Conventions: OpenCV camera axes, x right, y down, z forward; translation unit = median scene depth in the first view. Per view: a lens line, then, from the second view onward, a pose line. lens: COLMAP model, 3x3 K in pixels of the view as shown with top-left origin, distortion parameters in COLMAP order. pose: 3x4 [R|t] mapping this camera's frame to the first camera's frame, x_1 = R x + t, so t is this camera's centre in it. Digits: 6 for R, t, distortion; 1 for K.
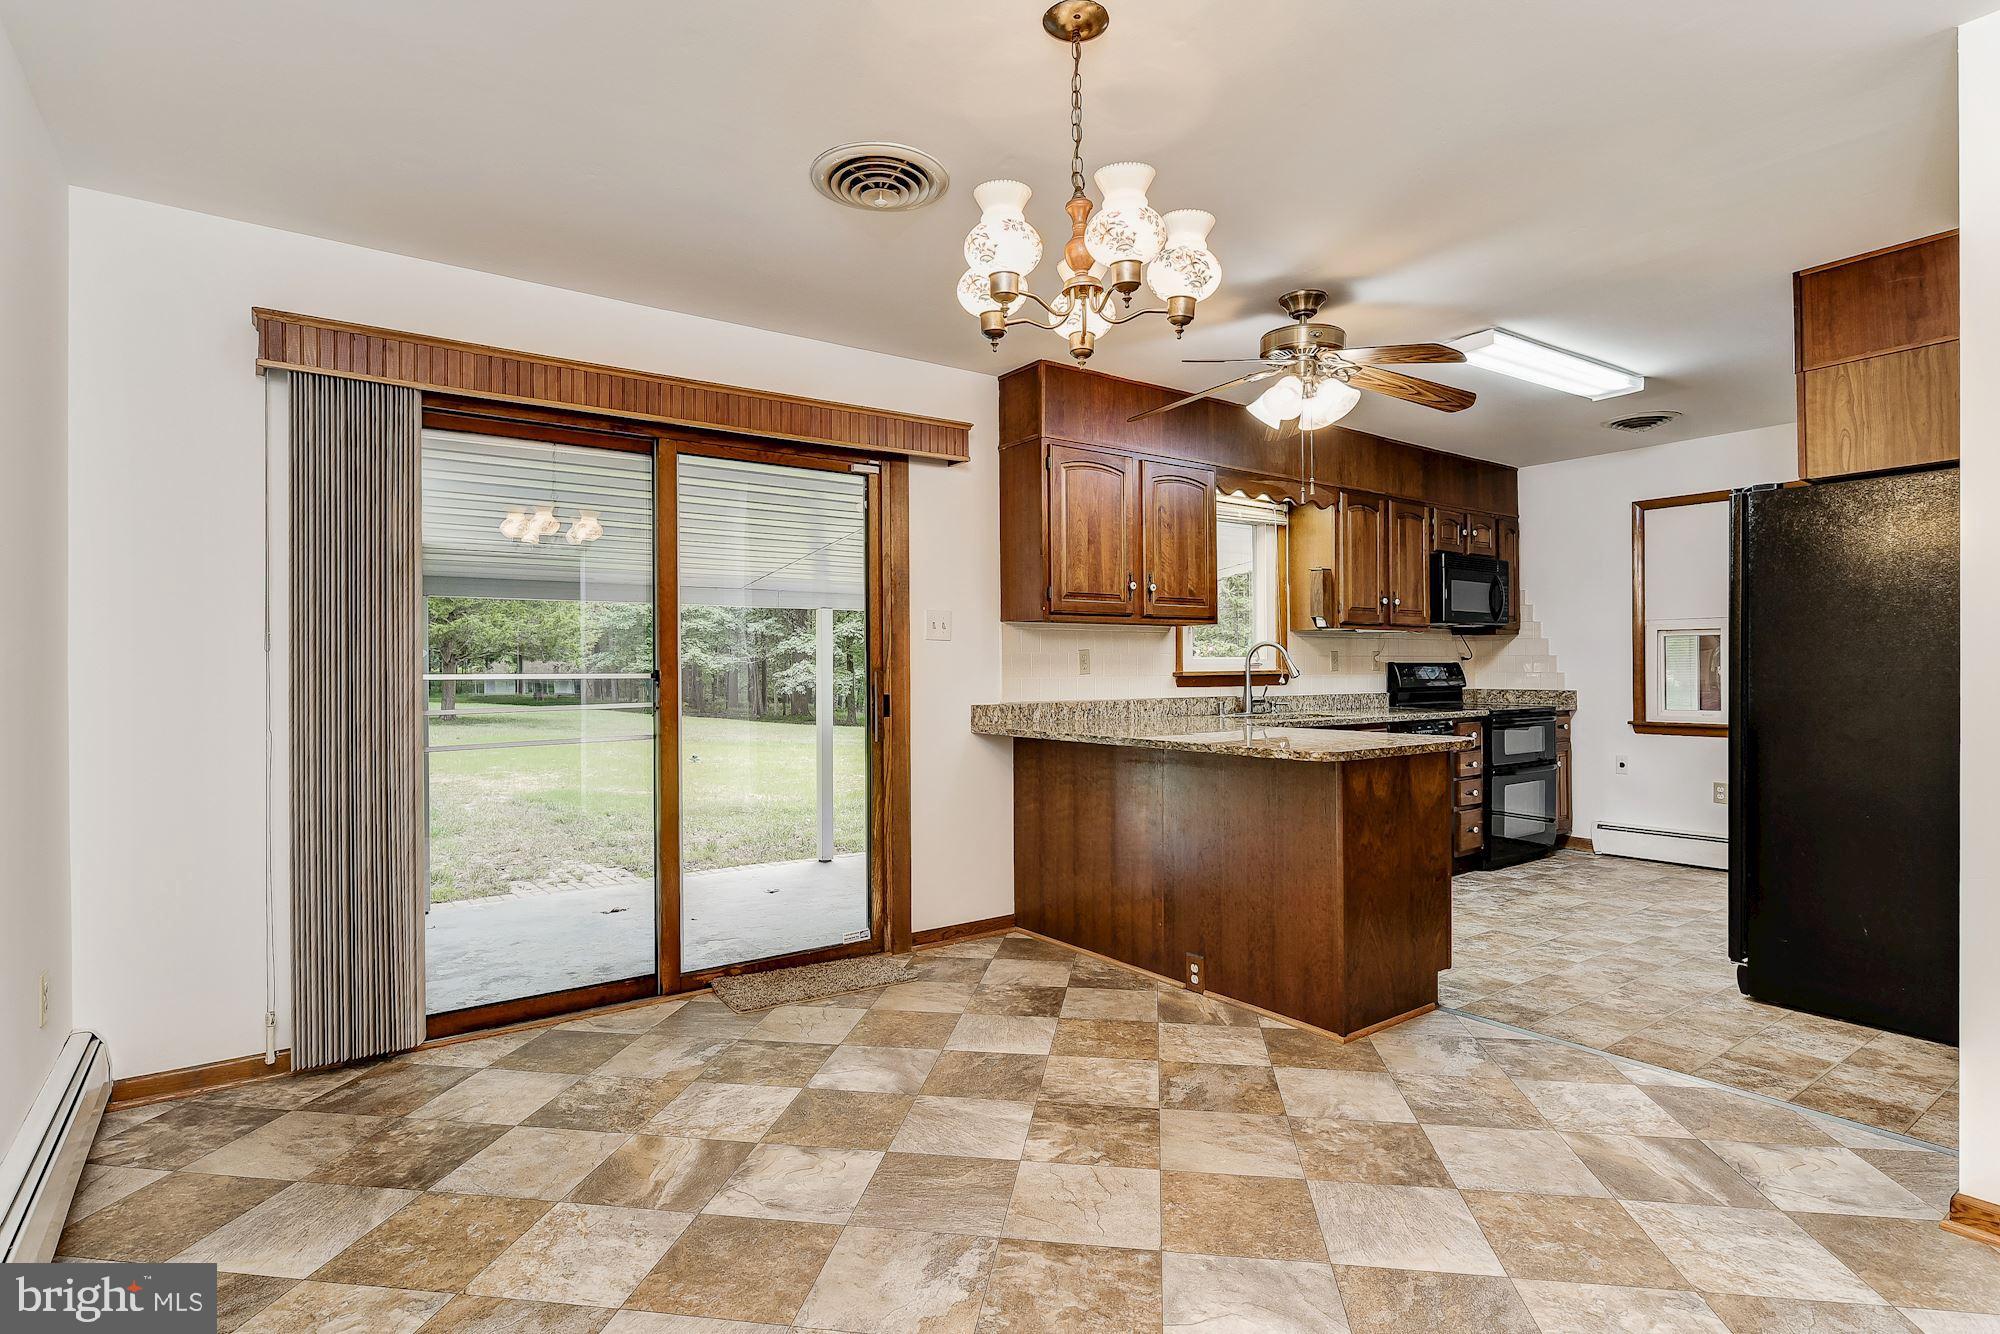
lens RADIAL K [[1002.8, 0, 1000.0], [0, 1002.8, 667.0], [0, 0, 1]] dist [-0.016201, 0.008851]
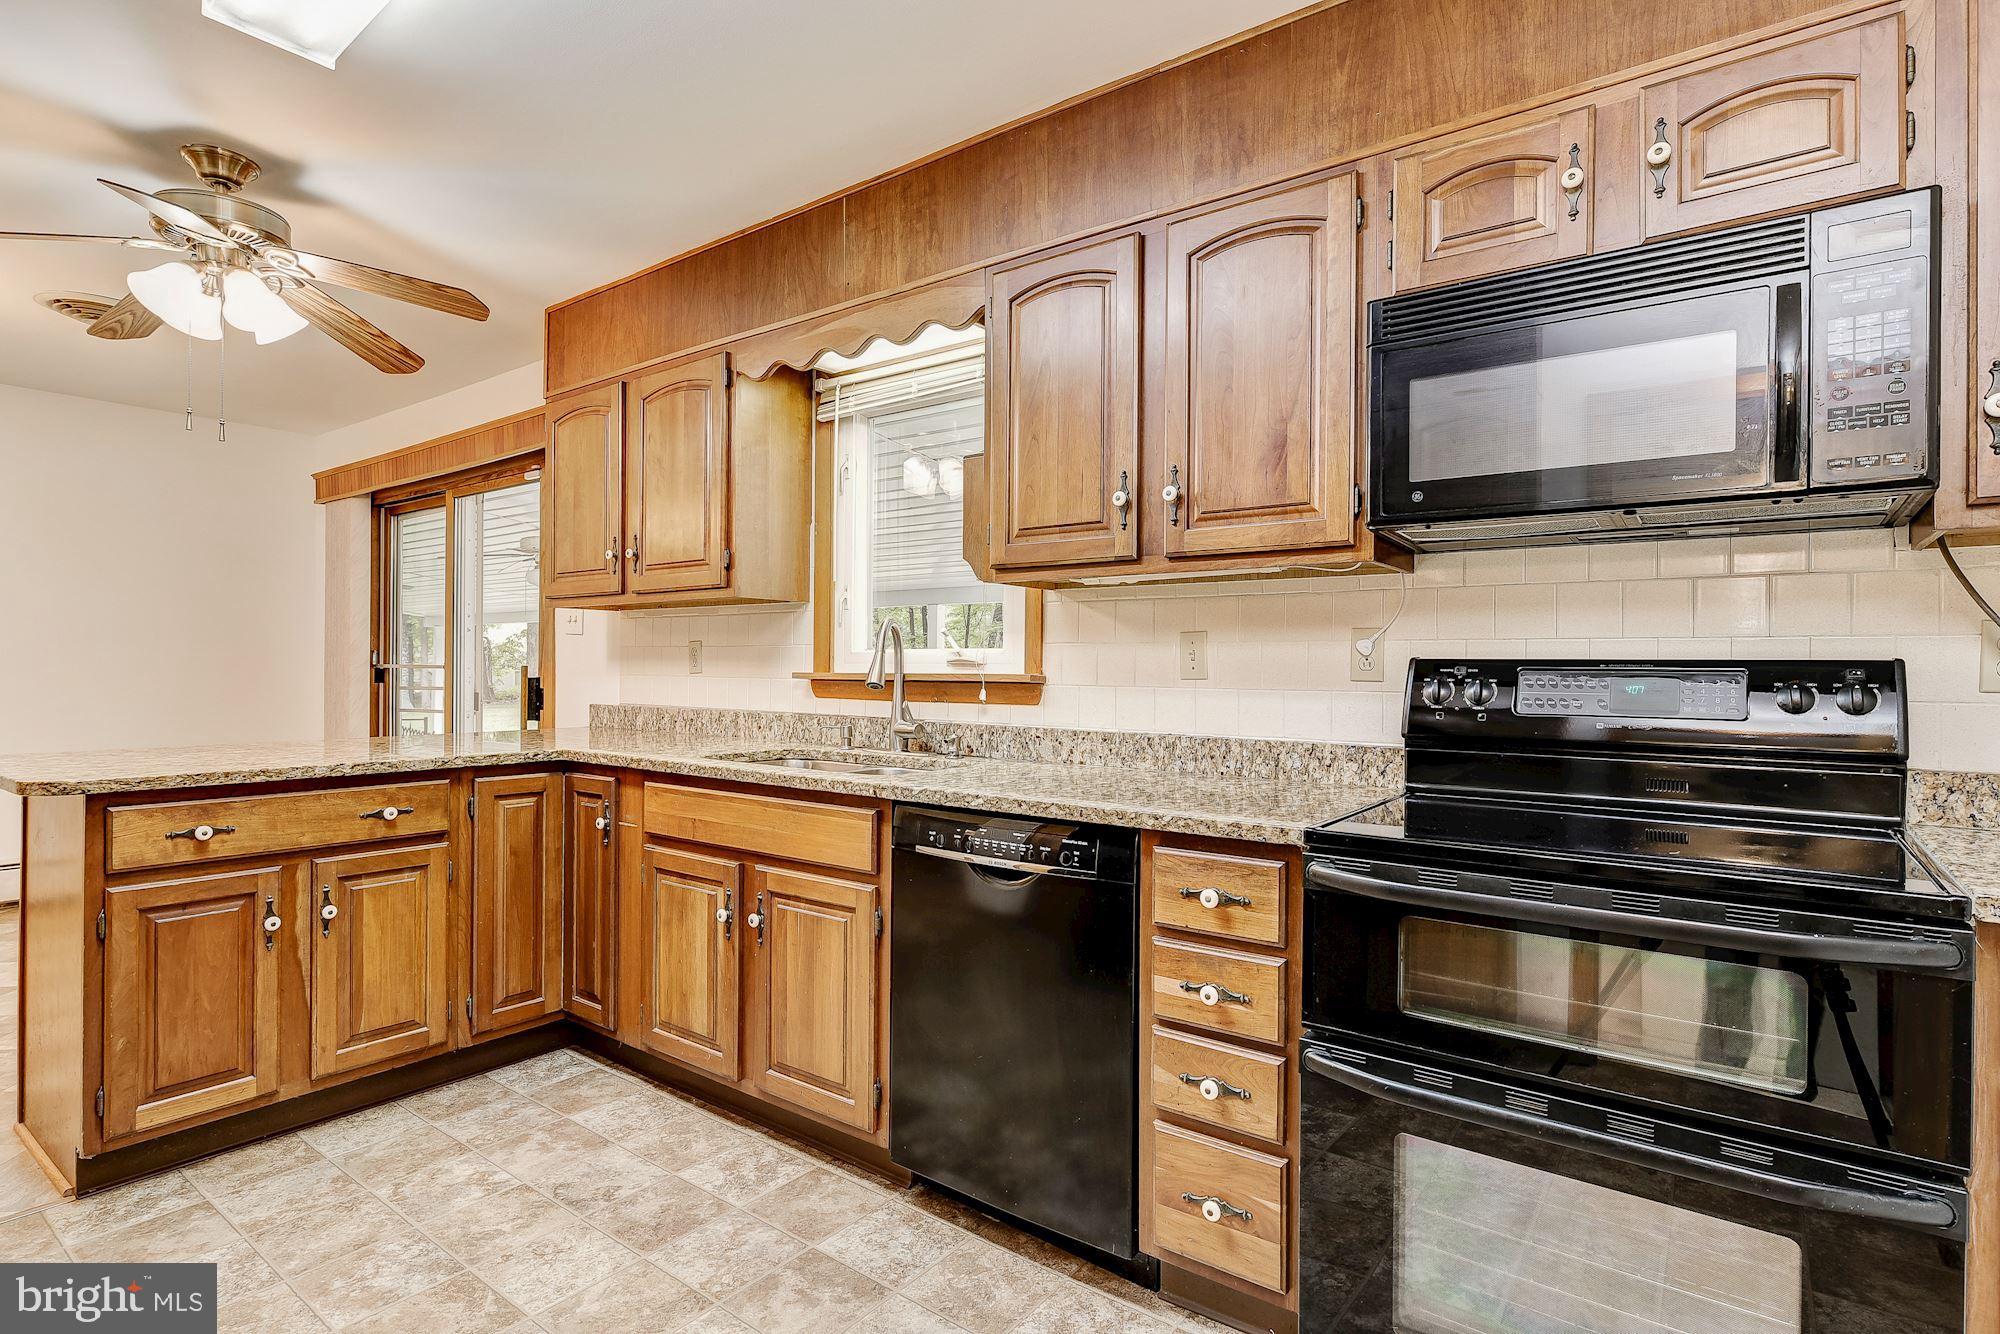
lens RADIAL K [[1002.8, 0, 1000.0], [0, 1002.8, 667.0], [0, 0, 1]] dist [-0.016201, 0.008851]
pose [[0.291075, 0.009279, -0.956655, 1.148584], [-0.007529, 0.999944, 0.007408, -0.006205], [0.956671, 0.005046, 0.291129, 1.308007]]
